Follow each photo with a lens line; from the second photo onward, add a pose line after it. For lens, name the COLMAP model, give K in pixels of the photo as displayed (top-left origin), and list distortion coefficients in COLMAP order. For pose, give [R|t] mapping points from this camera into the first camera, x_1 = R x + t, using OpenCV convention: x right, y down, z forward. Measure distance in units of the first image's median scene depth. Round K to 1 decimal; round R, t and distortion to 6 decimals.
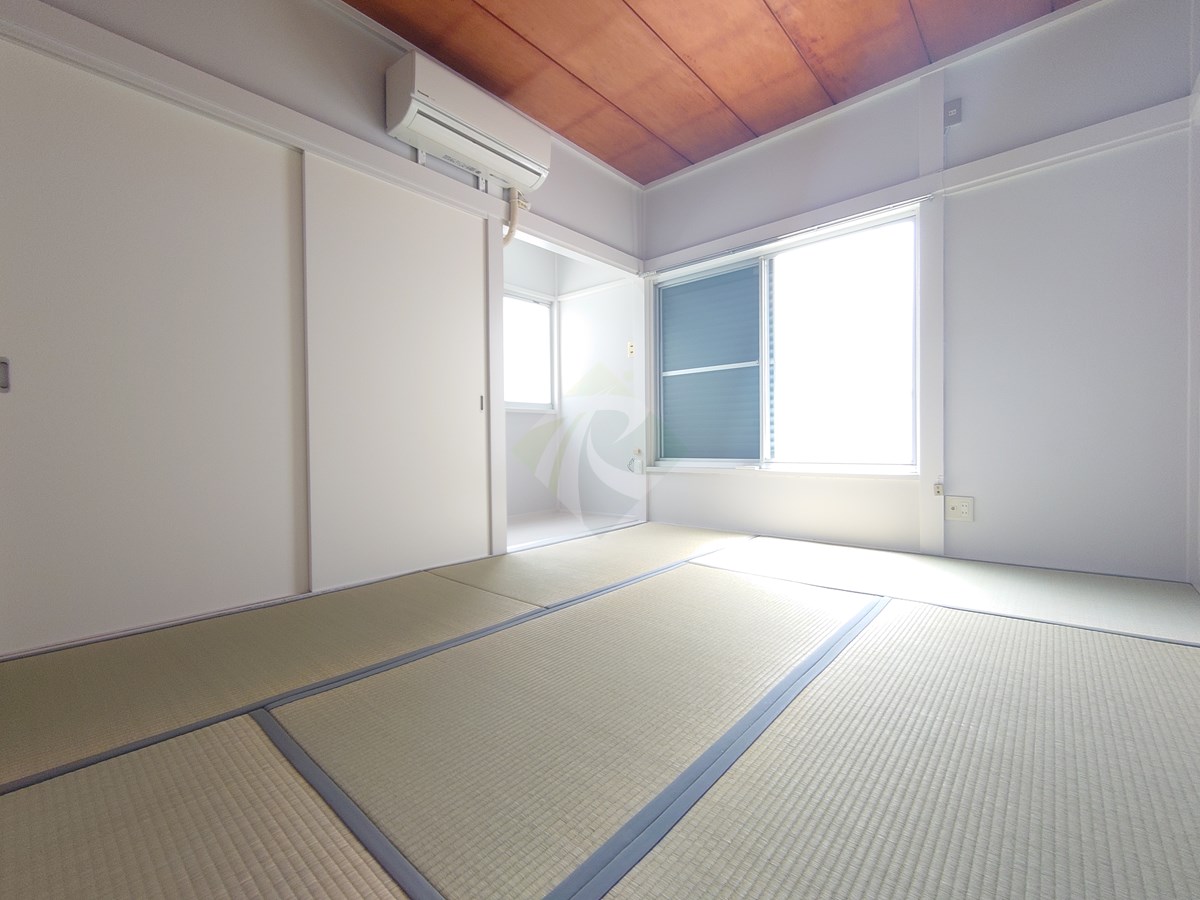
lens RADIAL K [[517.2, 0, 602.4], [0, 517.2, 443.4], [0, 0, 1]] dist [-0.003722, 0.000107]
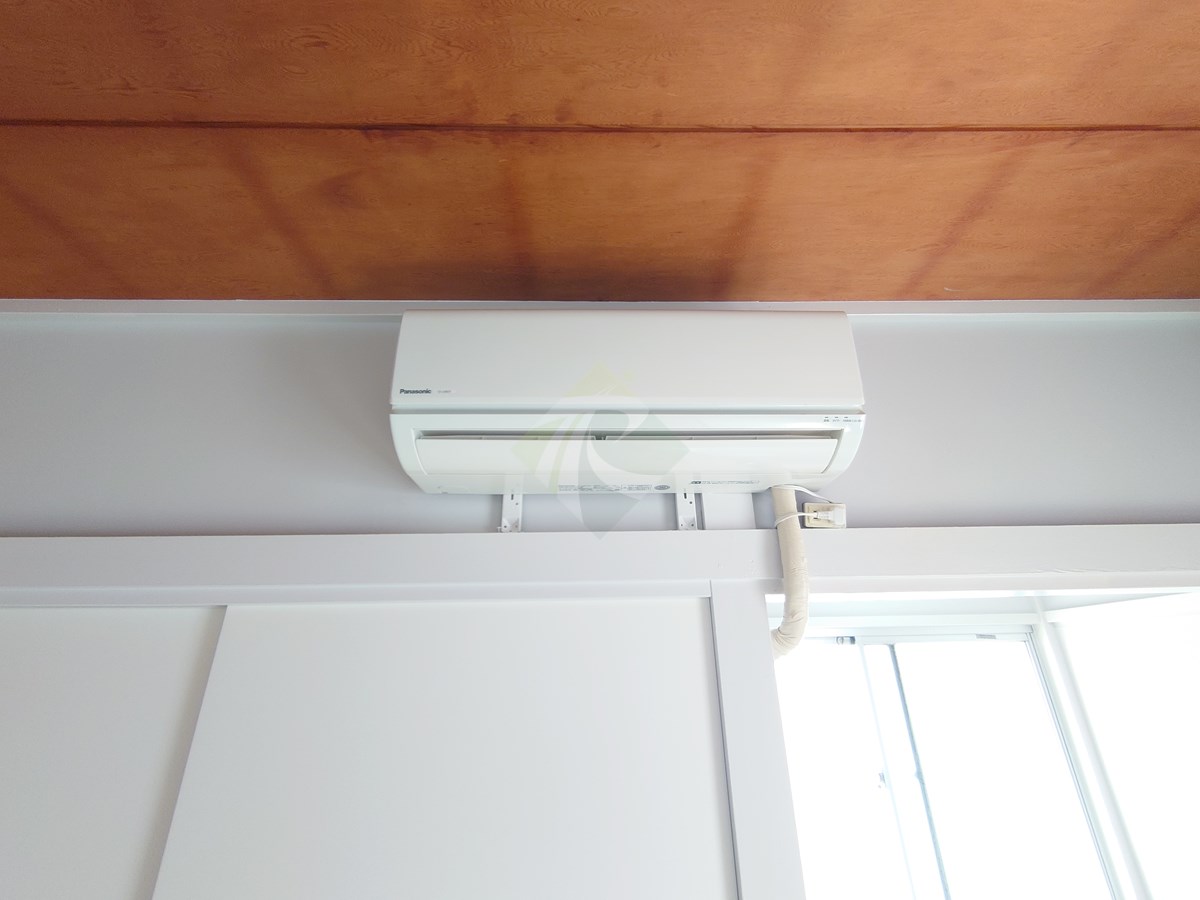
lens RADIAL K [[517.2, 0, 609.5], [0, 517.2, 460.3], [0, 0, 1]] dist [-0.003722, 0.000107]
pose [[0.669270, -0.280350, -0.688100, 0.000702], [0.005563, 0.927951, -0.372661, -0.392067], [0.742998, 0.245583, 0.622609, 0.710733]]
